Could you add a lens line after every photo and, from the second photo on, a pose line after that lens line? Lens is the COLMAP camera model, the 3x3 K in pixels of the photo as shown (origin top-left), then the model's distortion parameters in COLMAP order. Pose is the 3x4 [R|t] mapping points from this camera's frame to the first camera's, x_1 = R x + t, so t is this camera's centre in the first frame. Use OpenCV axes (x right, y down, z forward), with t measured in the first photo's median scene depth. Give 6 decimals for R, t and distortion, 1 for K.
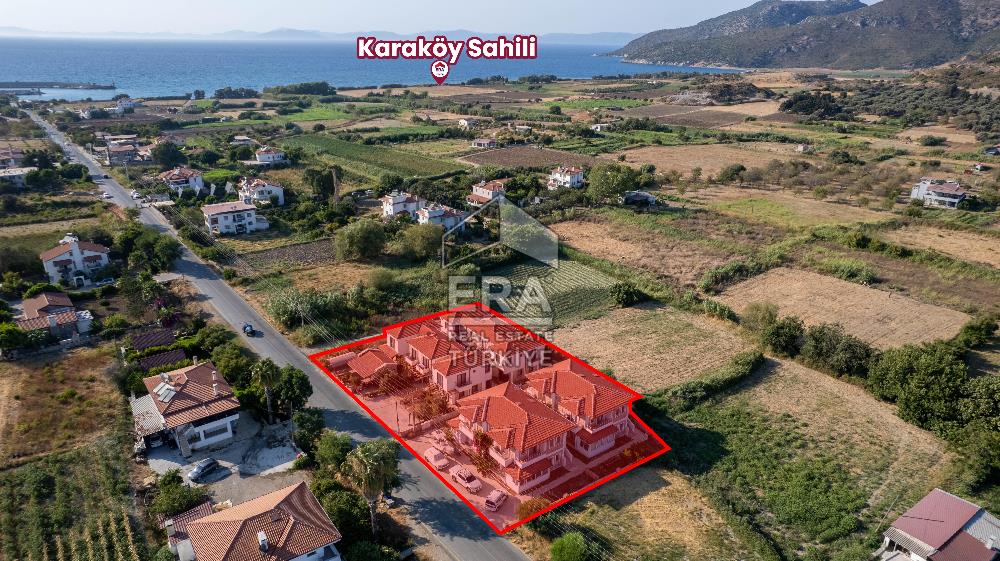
lens RADIAL K [[637.6, 0, 501.9], [0, 637.6, 285.9], [0, 0, 1]] dist [-0.076553, 0.071985]
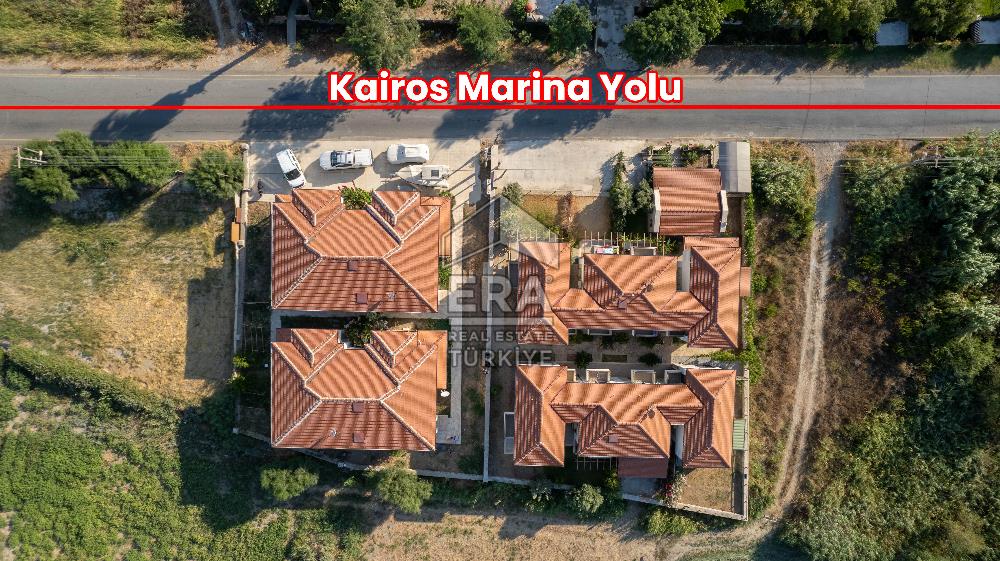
lens RADIAL K [[637.6, 0, 501.9], [0, 637.6, 285.9], [0, 0, 1]] dist [-0.076553, 0.071985]
pose [[-0.621358, 0.783509, -0.005382, -0.026455], [-0.313875, -0.242612, 0.917944, -0.249694], [0.717912, 0.572061, 0.396673, 0.476977]]
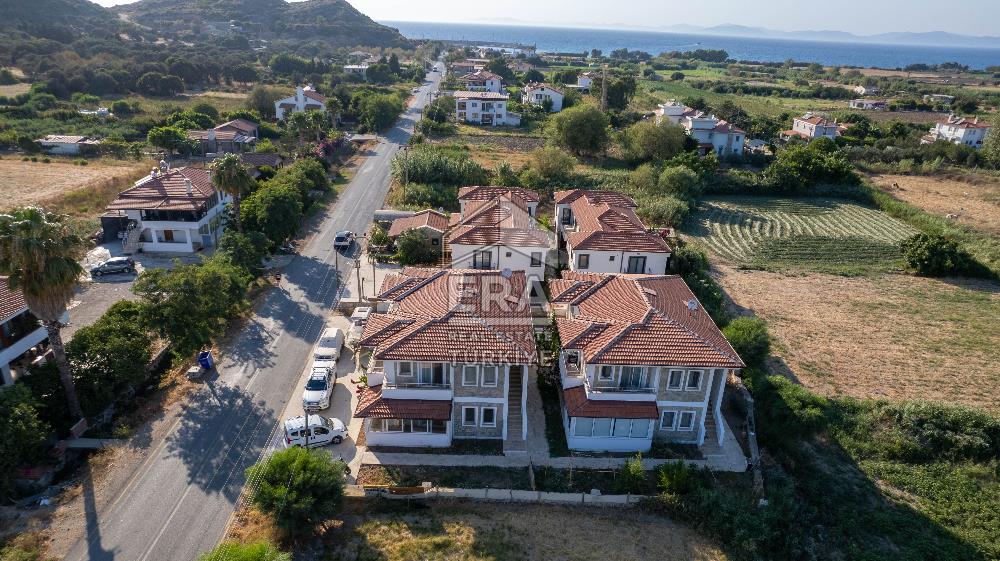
lens RADIAL K [[637.6, 0, 501.9], [0, 637.6, 285.9], [0, 0, 1]] dist [-0.076553, 0.071985]
pose [[0.805297, 0.240528, -0.541889, 0.173720], [-0.237361, 0.968358, 0.077085, 0.075613], [0.543283, 0.066547, 0.836908, 0.326913]]
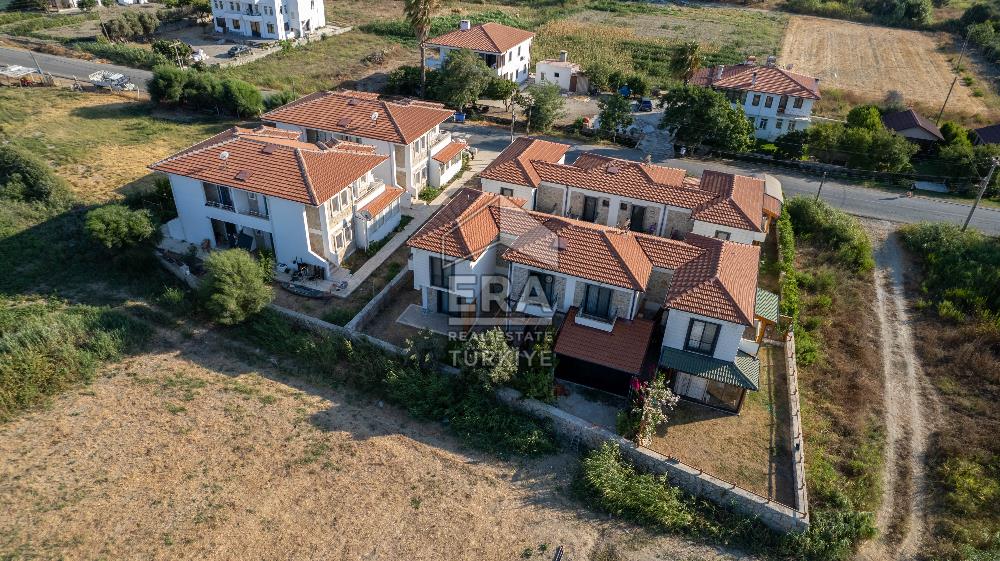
lens RADIAL K [[637.6, 0, 501.9], [0, 637.6, 285.9], [0, 0, 1]] dist [-0.076553, 0.071985]
pose [[-0.847051, 0.244920, -0.471718, 0.137474], [-0.239251, 0.616809, 0.749870, -0.119879], [0.474619, 0.748038, -0.463872, 0.833024]]
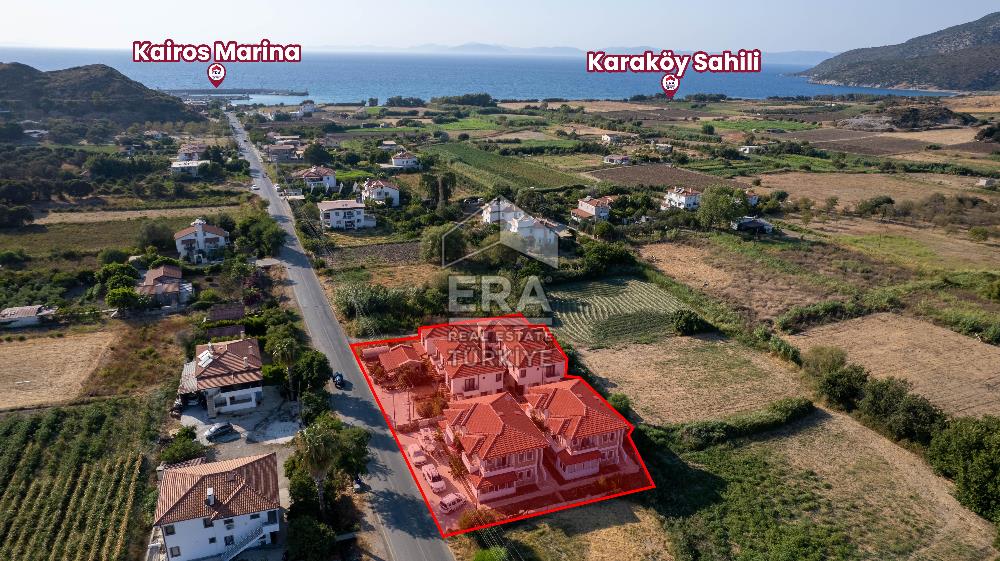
lens RADIAL K [[637.6, 0, 501.9], [0, 637.6, 285.9], [0, 0, 1]] dist [-0.076553, 0.071985]
pose [[0.964095, 0.096351, -0.247460, 0.140809], [-0.101868, 0.994752, -0.009559, -0.003025], [0.245241, 0.034424, 0.968851, 0.013443]]
